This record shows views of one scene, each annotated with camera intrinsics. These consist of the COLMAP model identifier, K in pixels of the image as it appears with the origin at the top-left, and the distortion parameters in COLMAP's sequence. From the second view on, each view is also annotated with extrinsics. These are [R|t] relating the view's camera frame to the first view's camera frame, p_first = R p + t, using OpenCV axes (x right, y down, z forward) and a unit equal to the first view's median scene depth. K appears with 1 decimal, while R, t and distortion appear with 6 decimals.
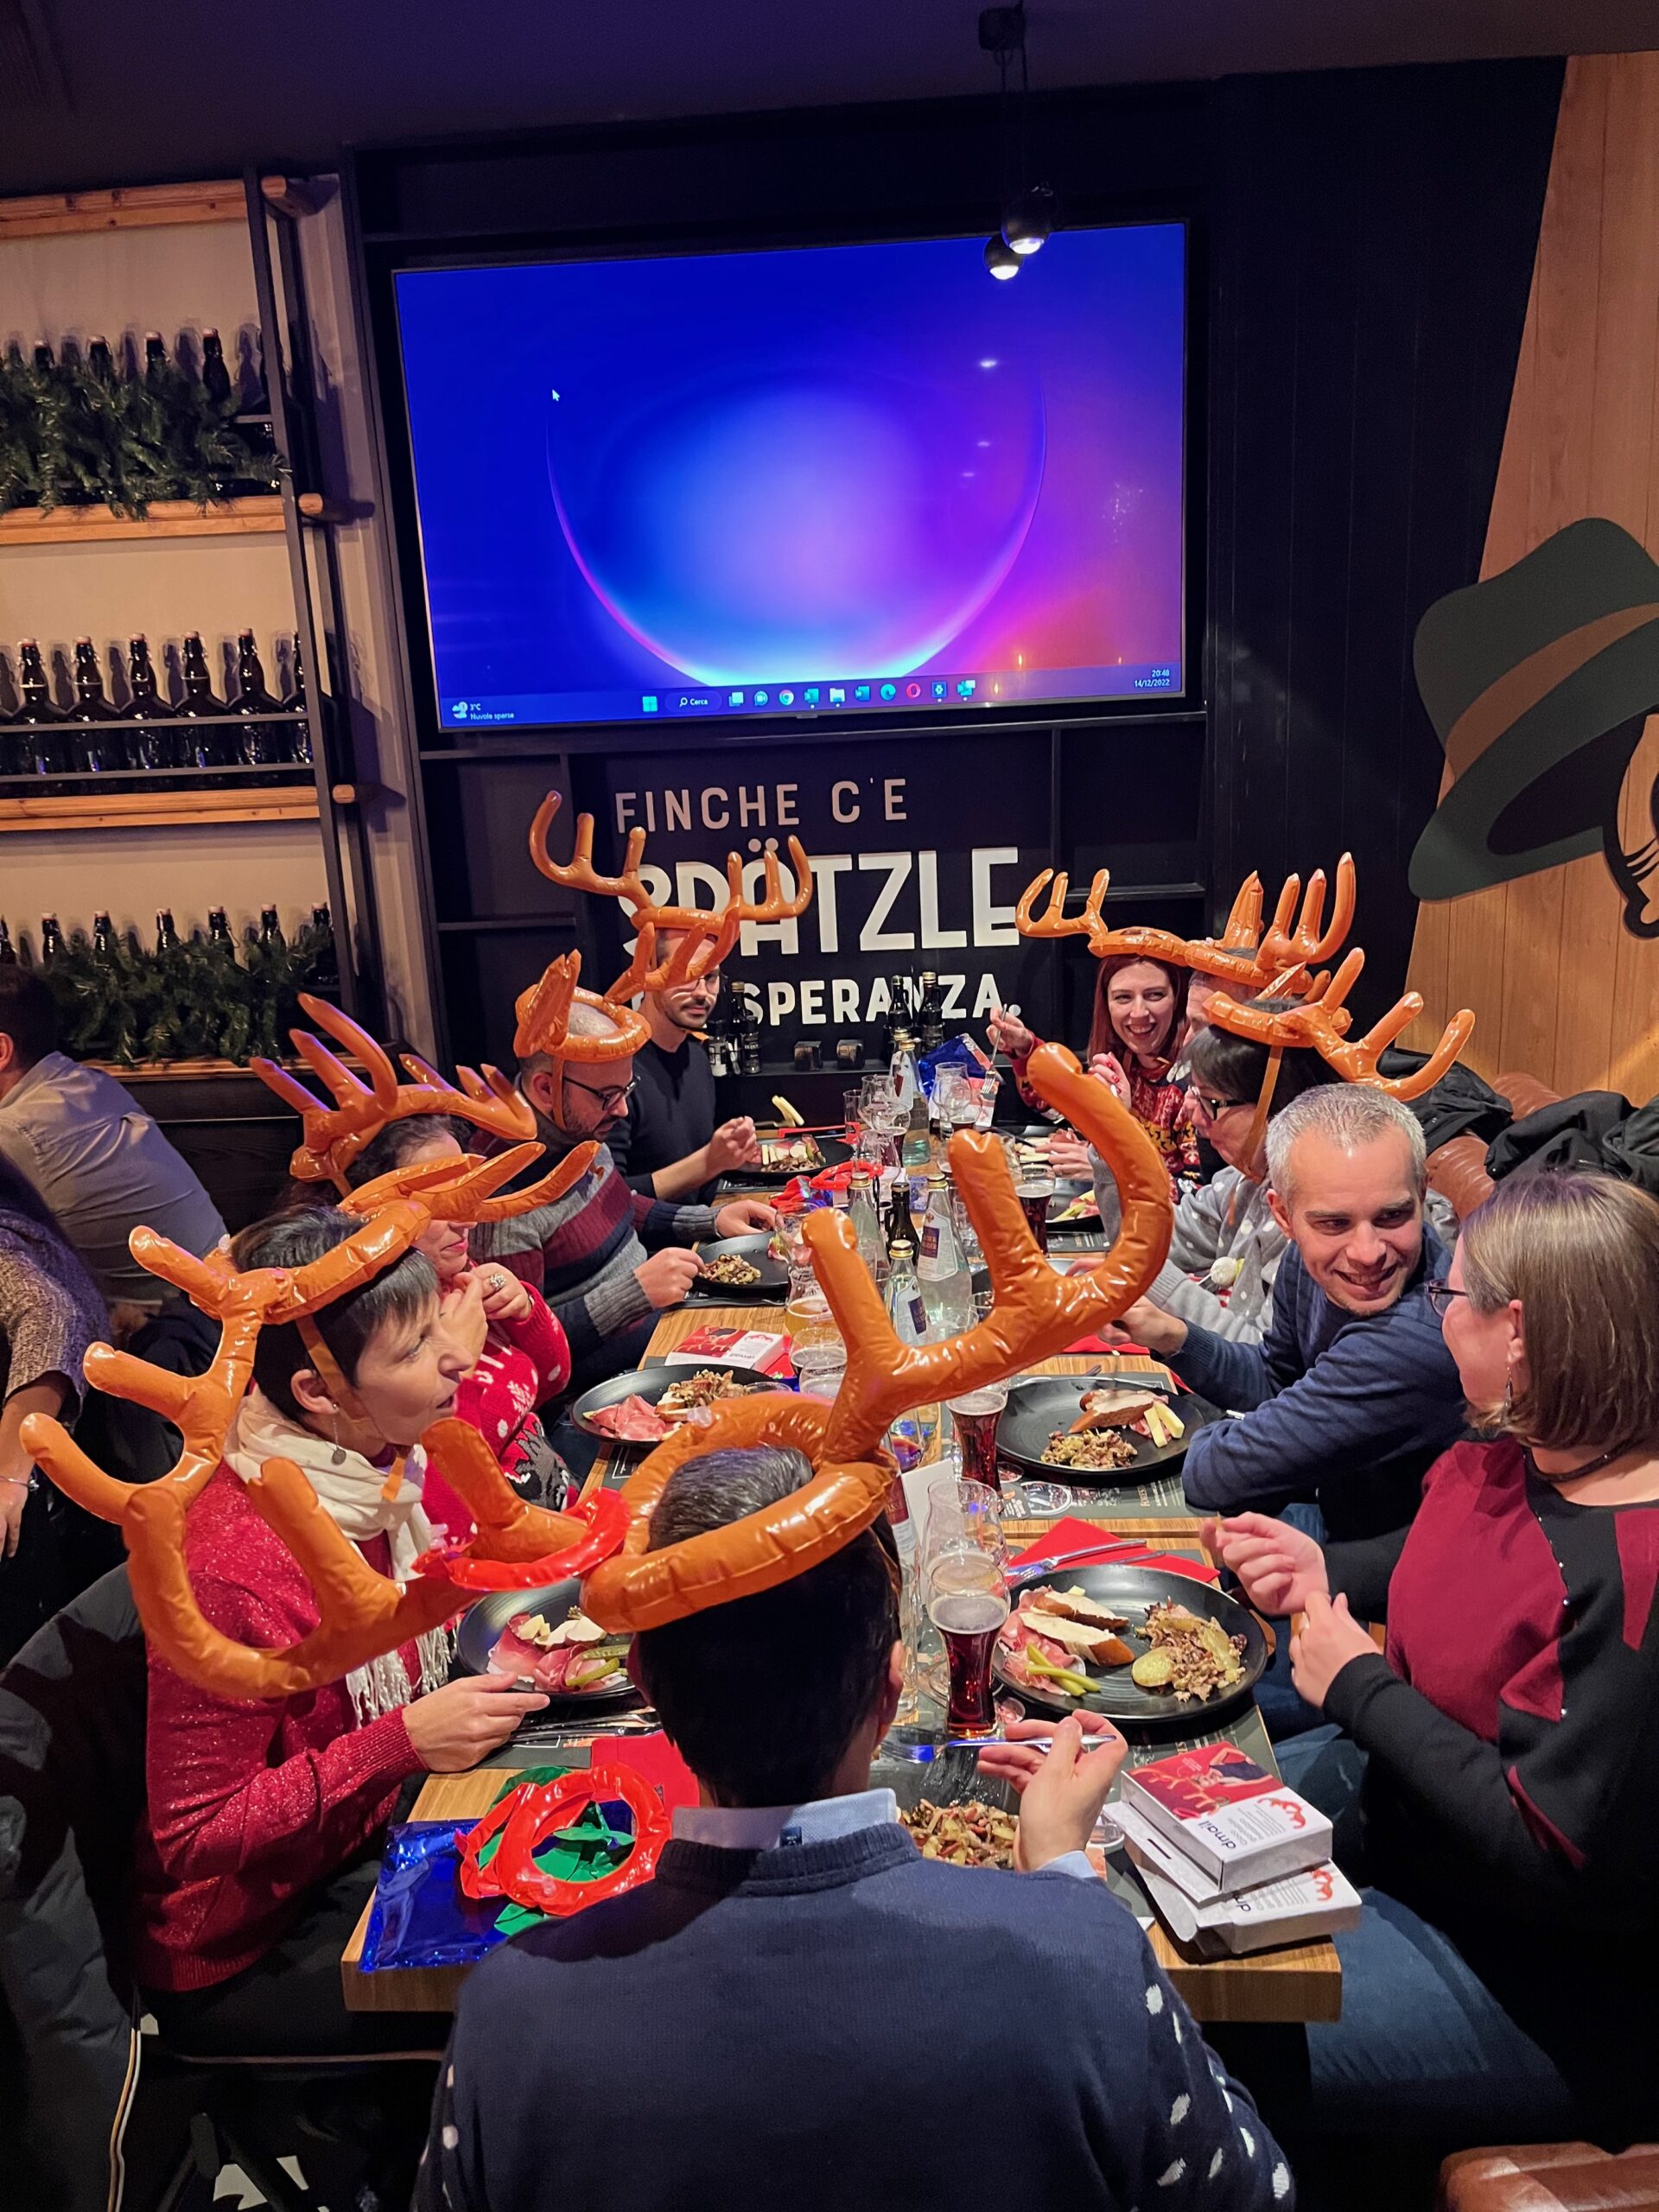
lens RADIAL K [[1673.3, 0, 830.0], [0, 1673.3, 1105.2], [0, 0, 1]] dist [0.040523, -0.010538]
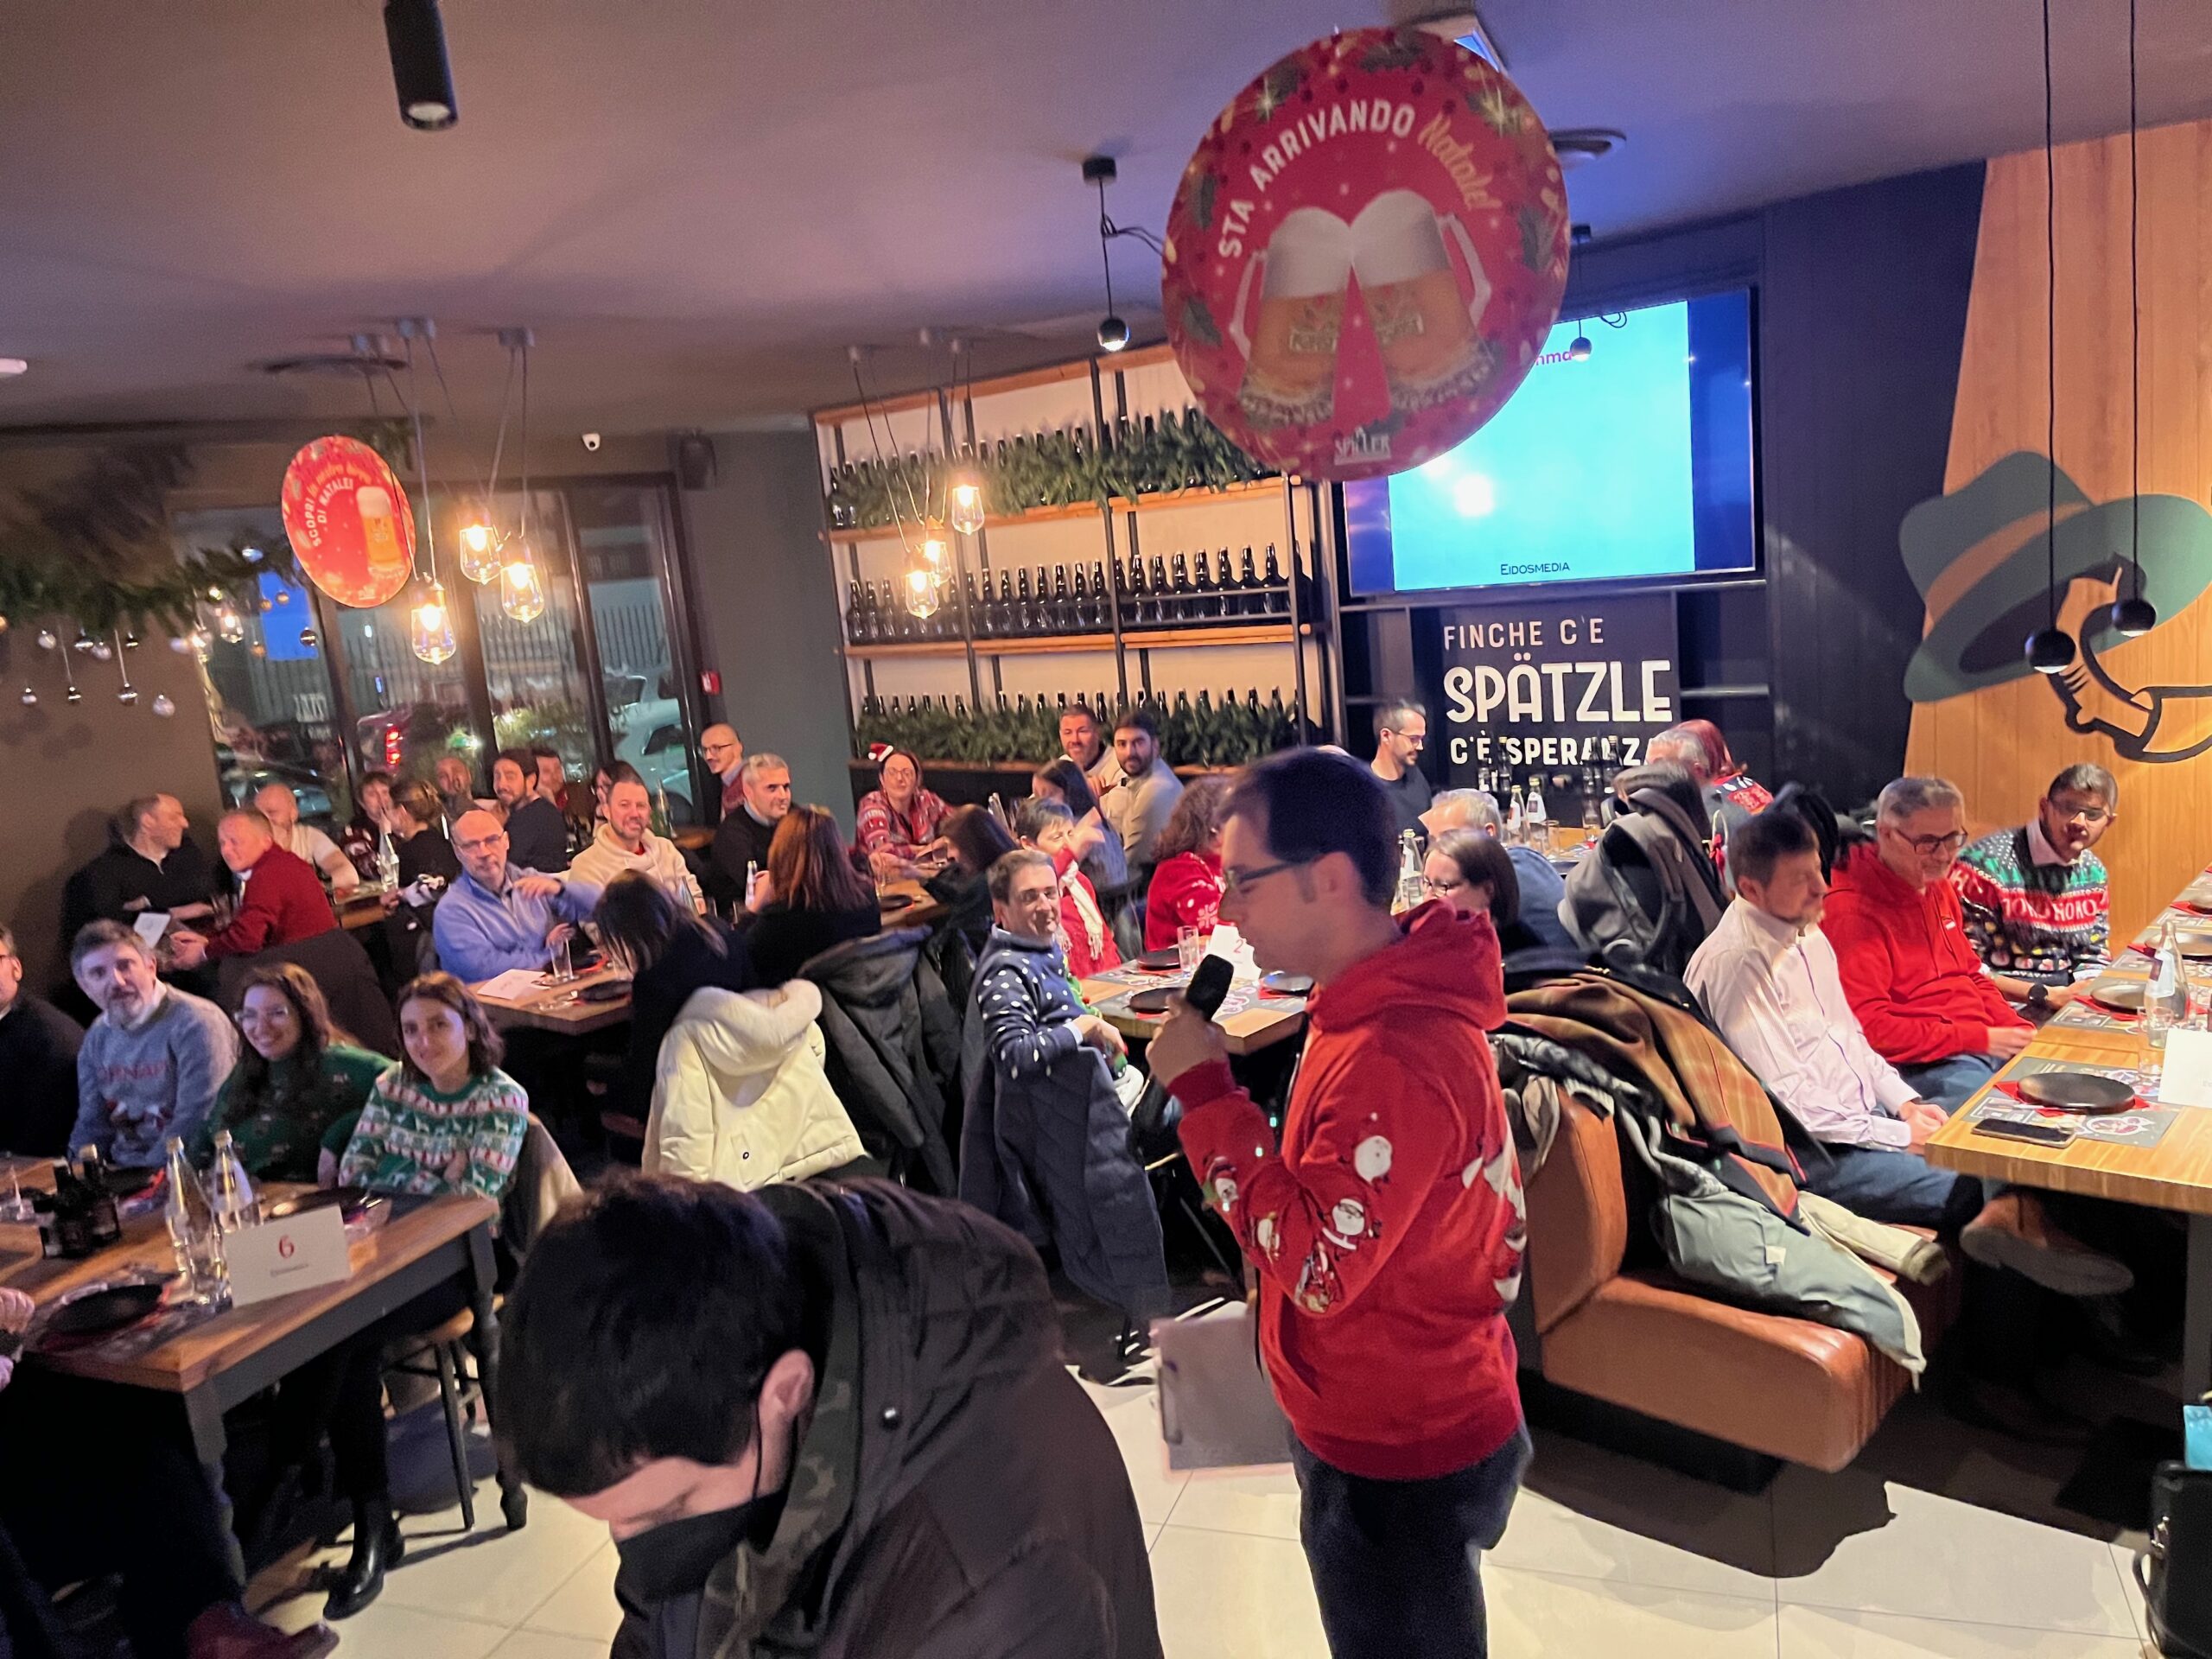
lens RADIAL K [[1673.3, 0, 1106.7], [0, 1673.3, 830.3], [0, 0, 1]] dist [0.040523, -0.010538]
pose [[0.780228, 0.077214, -0.620711, 0.698079], [-0.073811, 0.996784, 0.031217, -0.002751], [0.621125, 0.021459, 0.783418, -0.584194]]
